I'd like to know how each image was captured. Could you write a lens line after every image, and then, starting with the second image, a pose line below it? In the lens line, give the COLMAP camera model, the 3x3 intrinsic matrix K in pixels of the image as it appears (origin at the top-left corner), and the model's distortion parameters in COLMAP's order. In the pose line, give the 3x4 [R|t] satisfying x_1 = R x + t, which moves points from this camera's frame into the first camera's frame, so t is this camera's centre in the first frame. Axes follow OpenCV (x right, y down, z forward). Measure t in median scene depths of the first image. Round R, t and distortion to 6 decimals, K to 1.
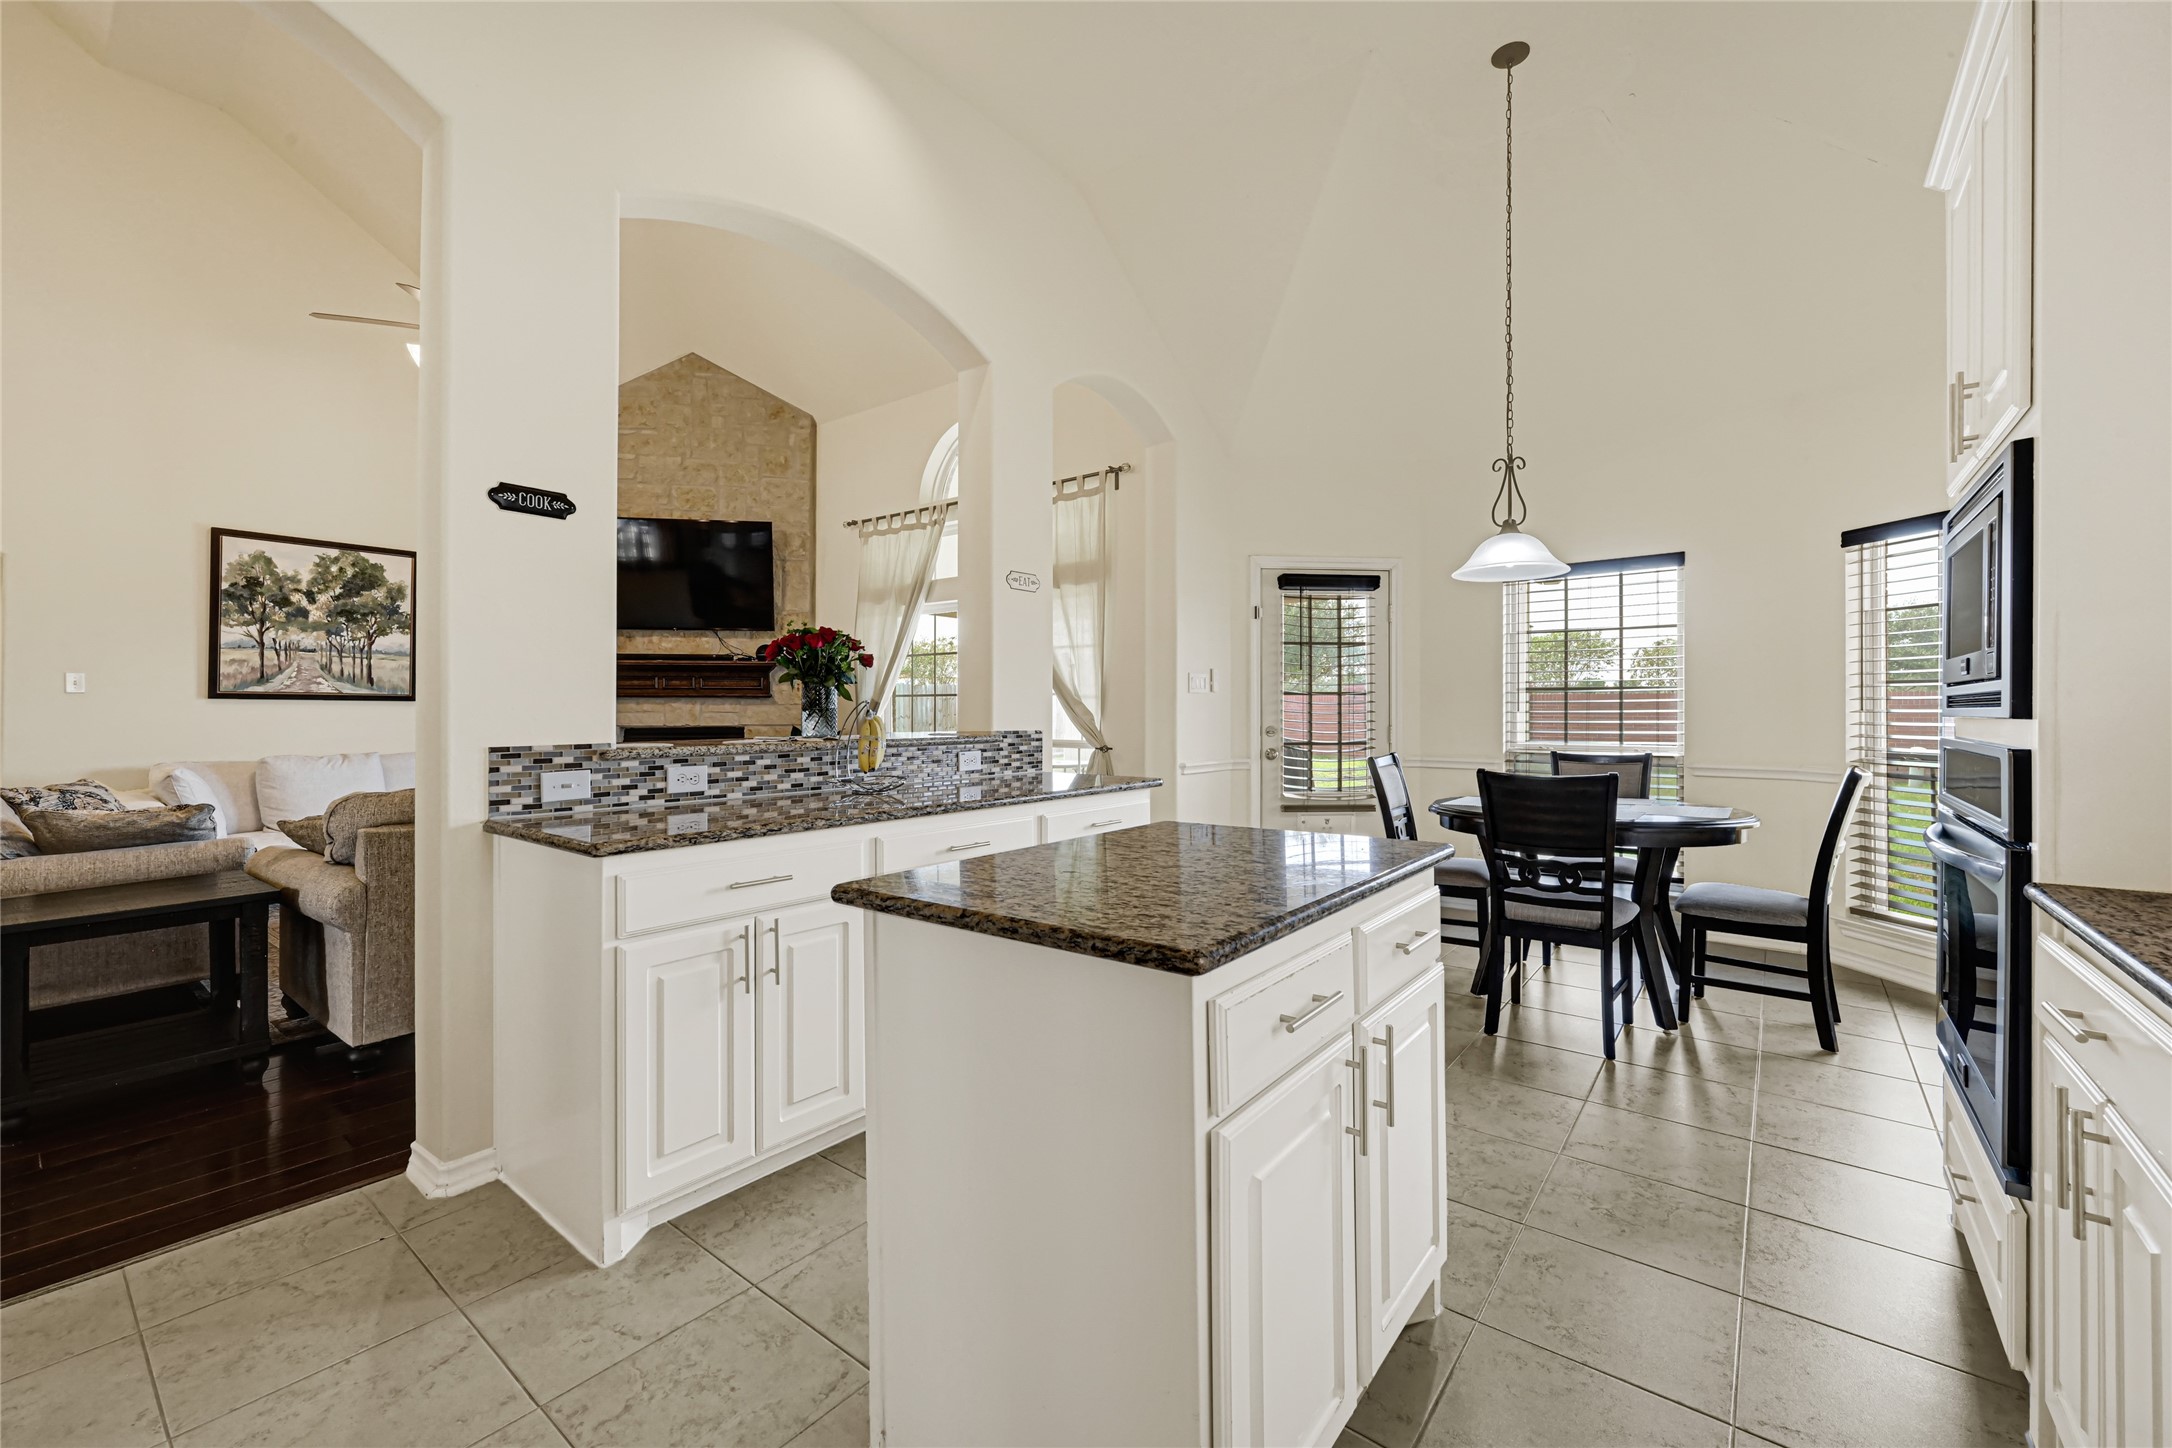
lens RADIAL K [[876.9, 0, 1086.0], [0, 876.9, 724.0], [0, 0, 1]] dist [-0.000028, 0.000124]
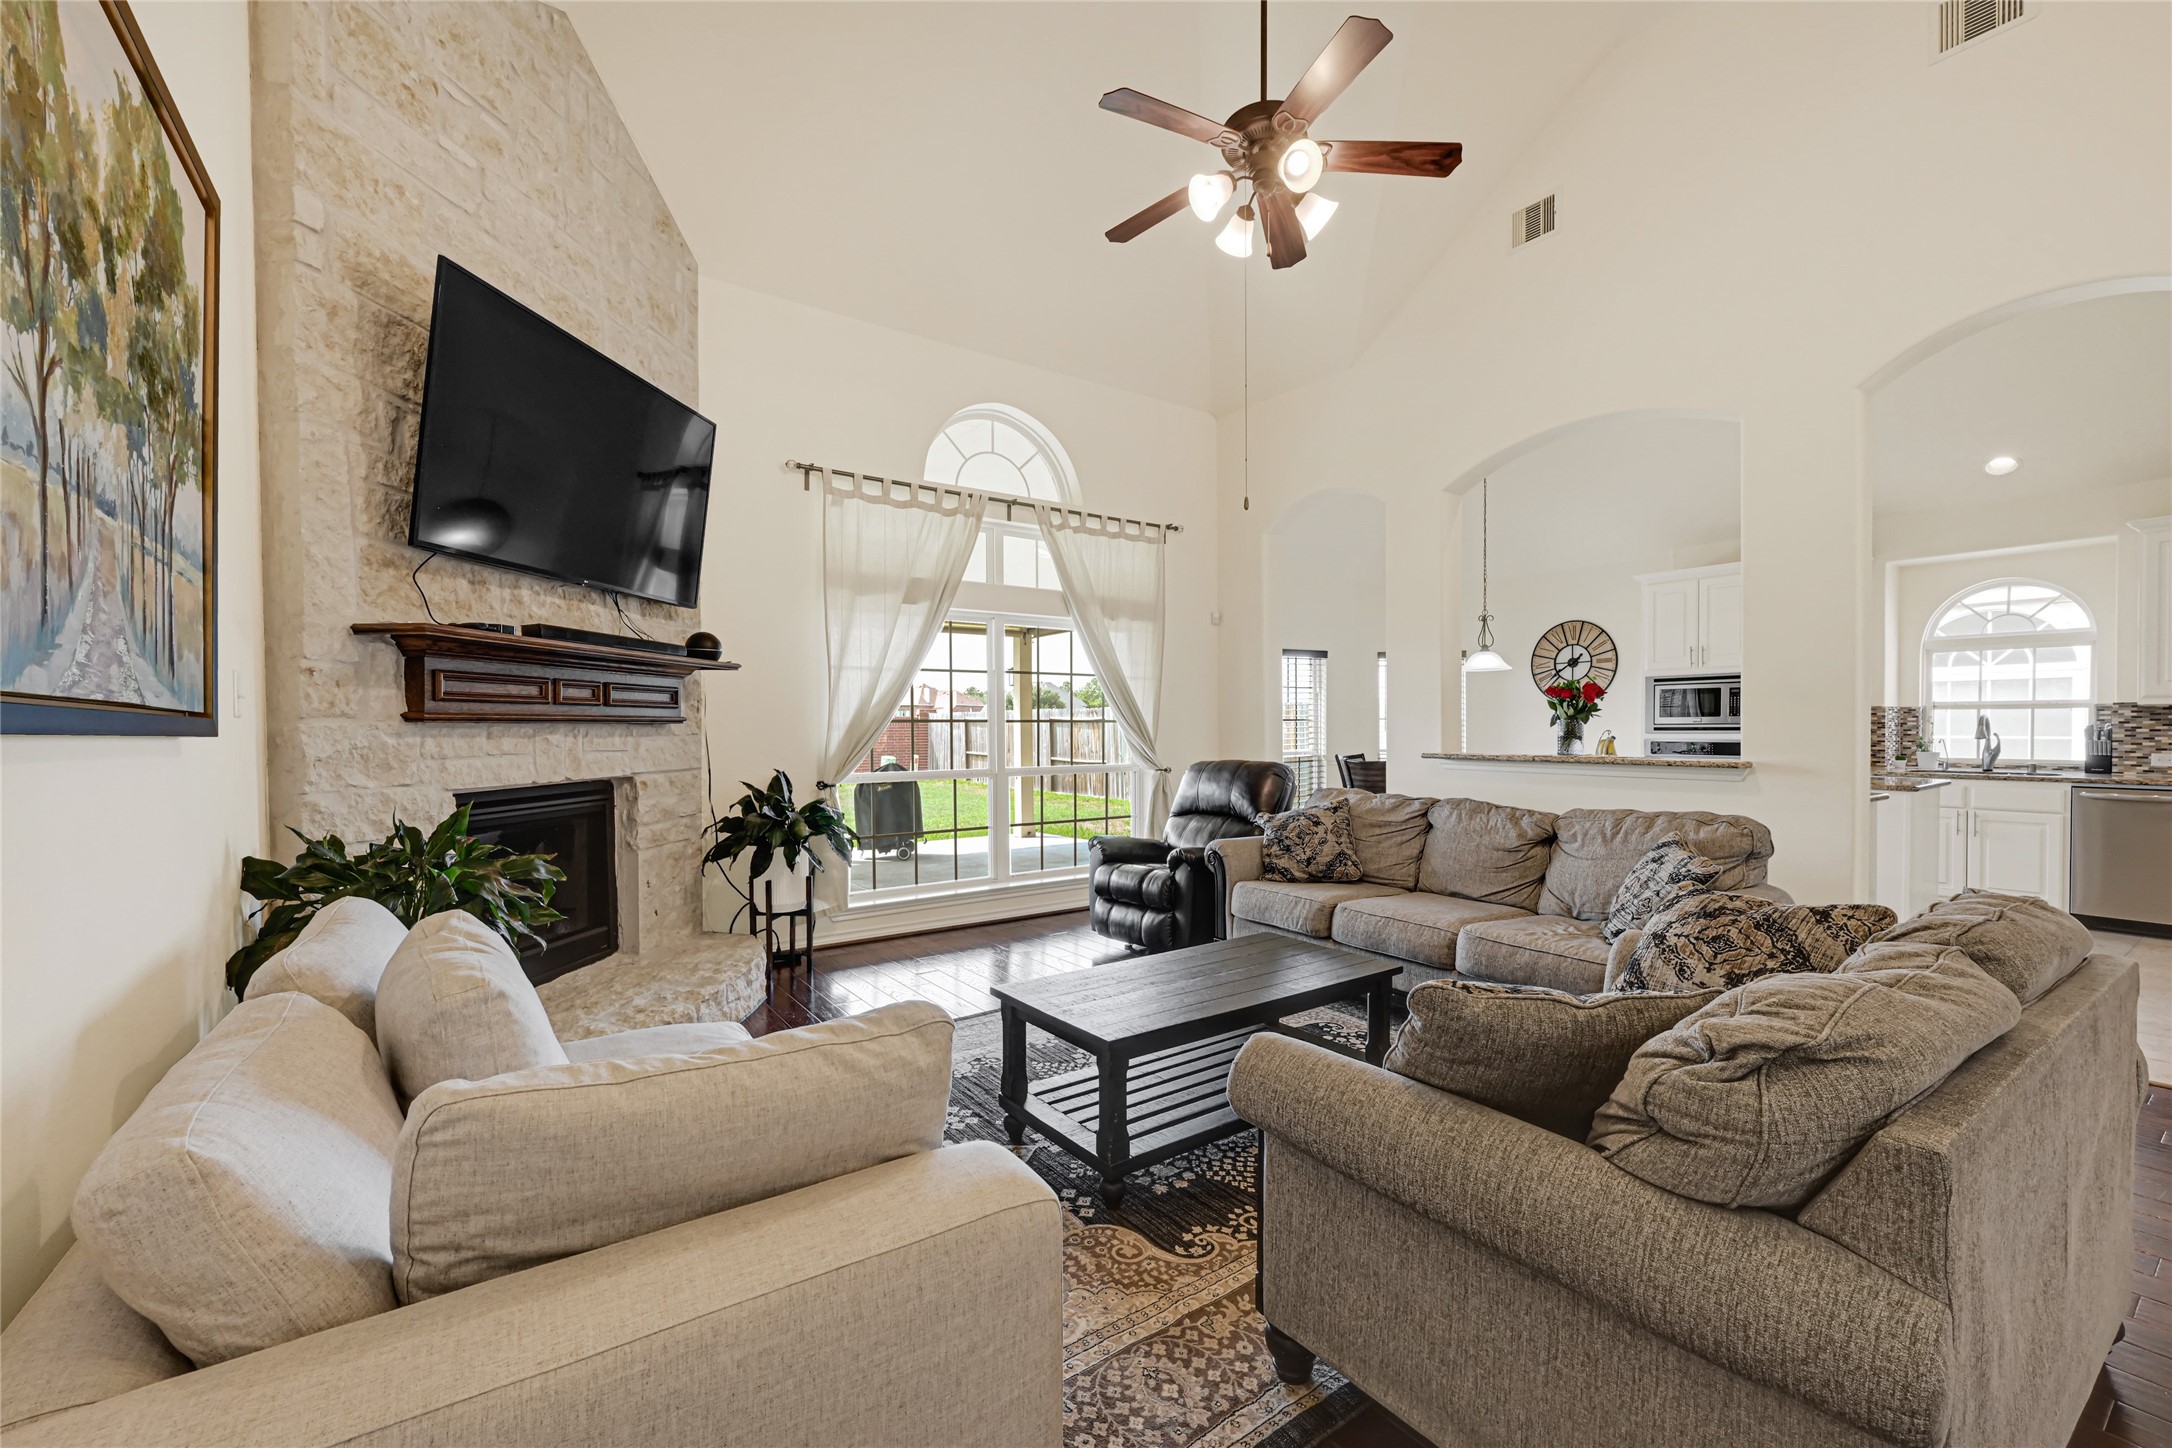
lens RADIAL K [[889.8, 0, 1086.0], [0, 889.8, 724.0], [0, 0, 1]] dist [-0.001432, -0.000182]
pose [[0.287996, 0.001279, 0.957631, -1.622897], [0.023219, 0.999696, -0.008317, -0.036268], [-0.957350, 0.024631, 0.287879, 1.126956]]
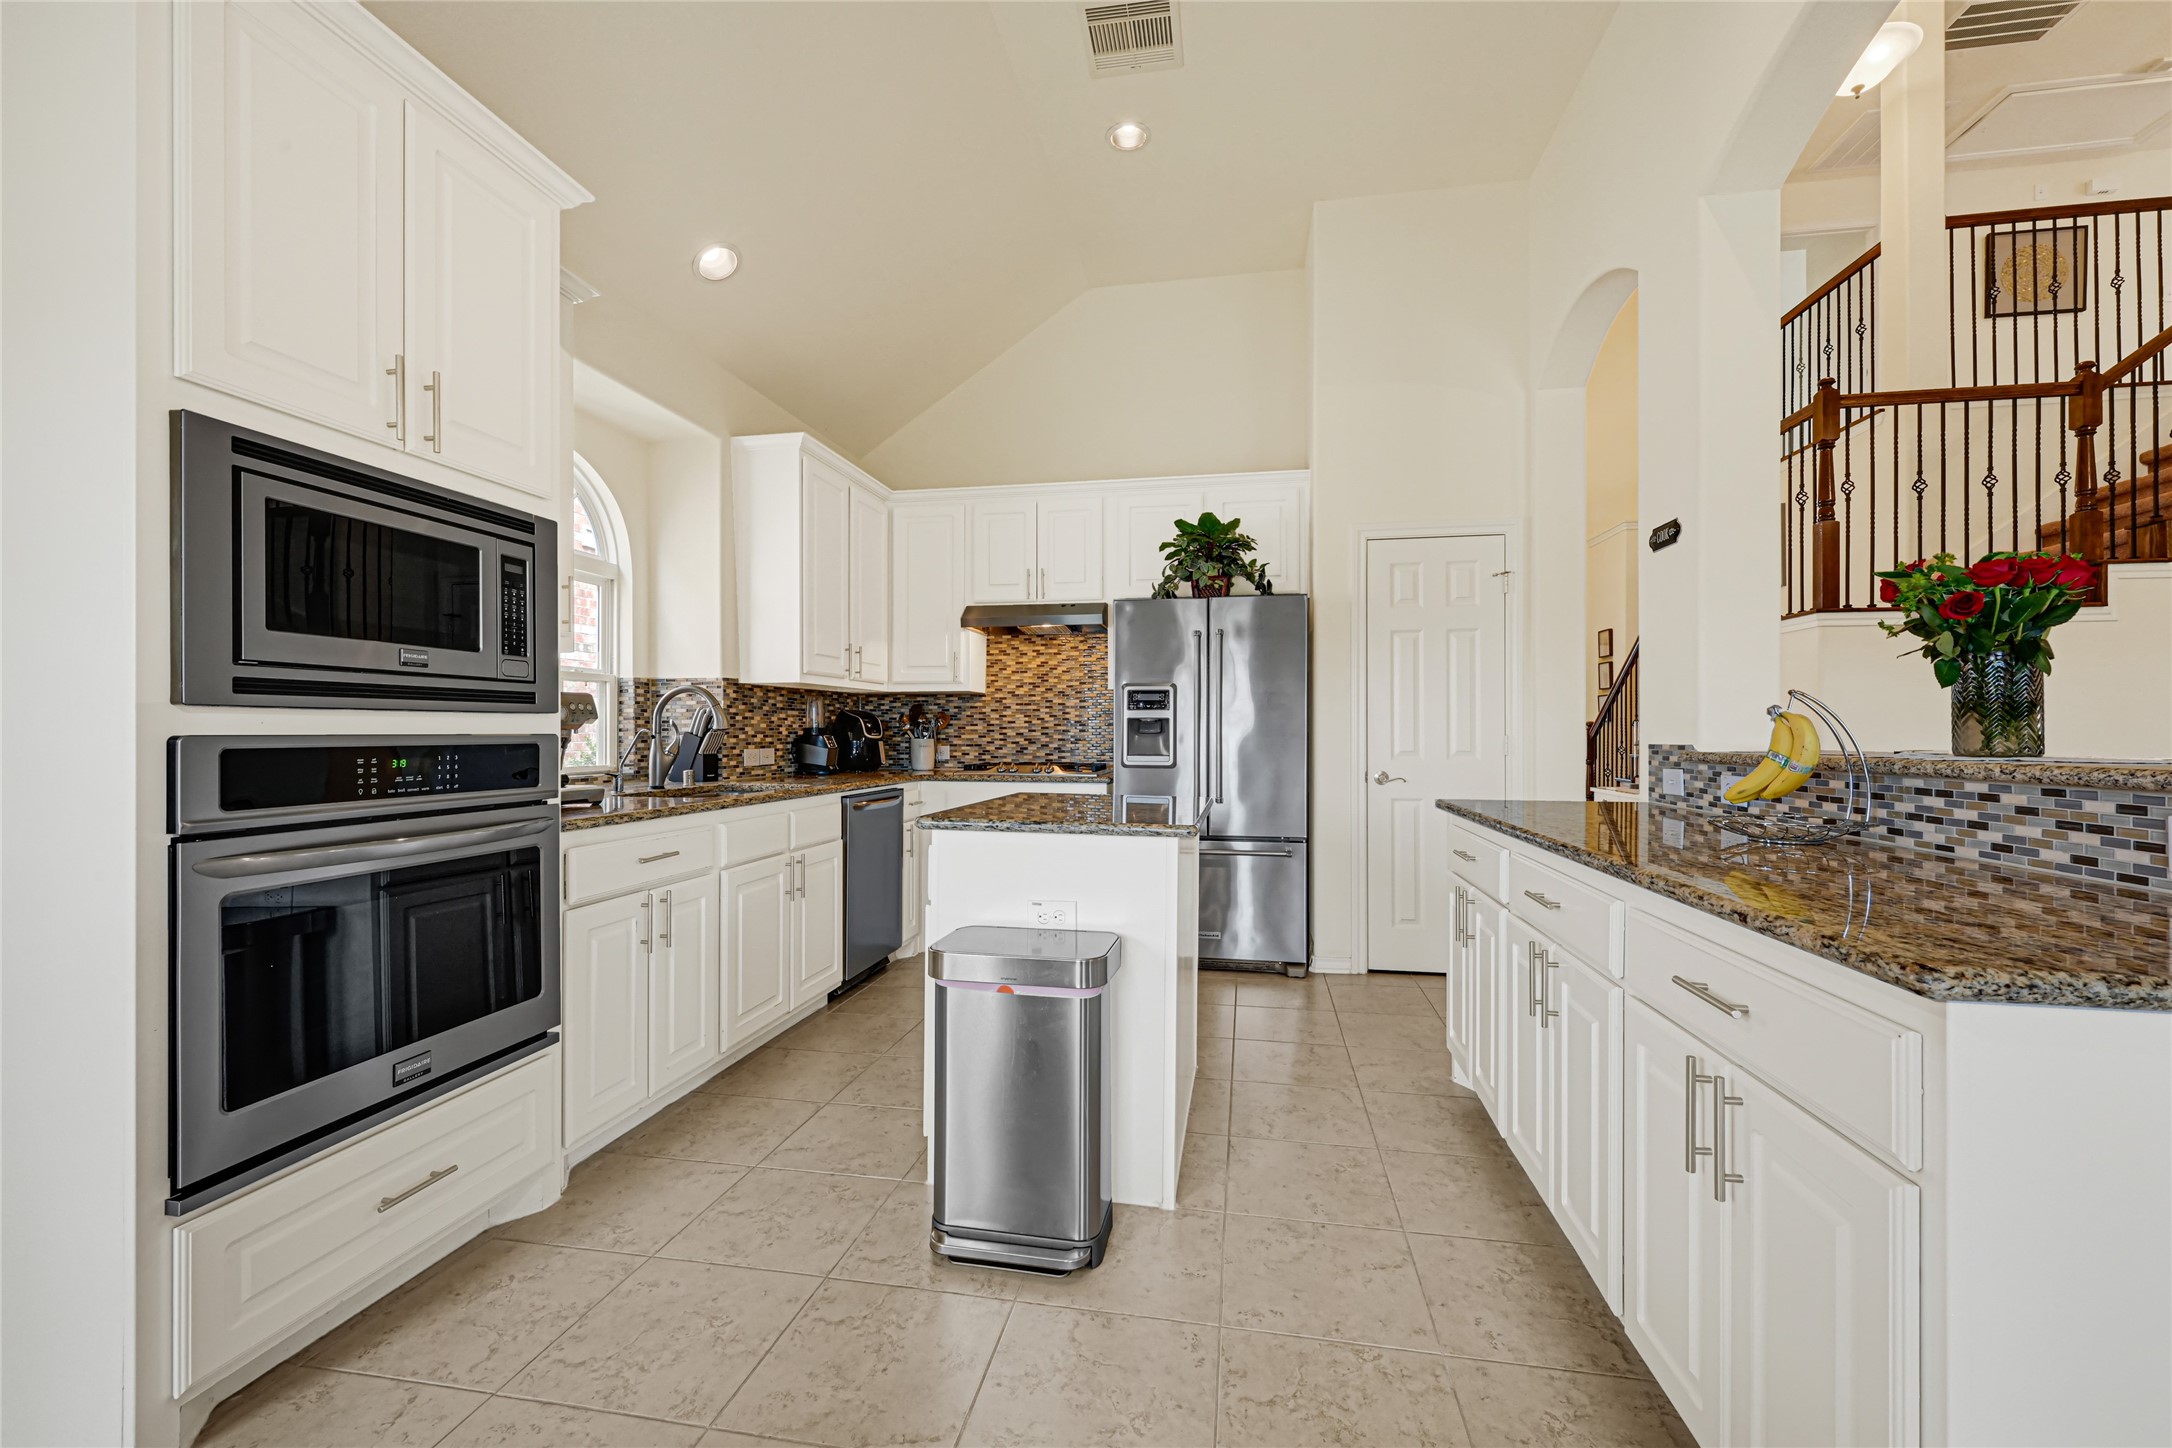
lens RADIAL K [[876.9, 0, 1086.0], [0, 876.9, 724.0], [0, 0, 1]] dist [-0.000028, 0.000124]
pose [[-0.881651, -0.006799, -0.471853, 0.276557], [-0.010959, 0.999922, 0.006070, 0.001358], [0.471775, 0.010522, -0.881656, 0.925997]]
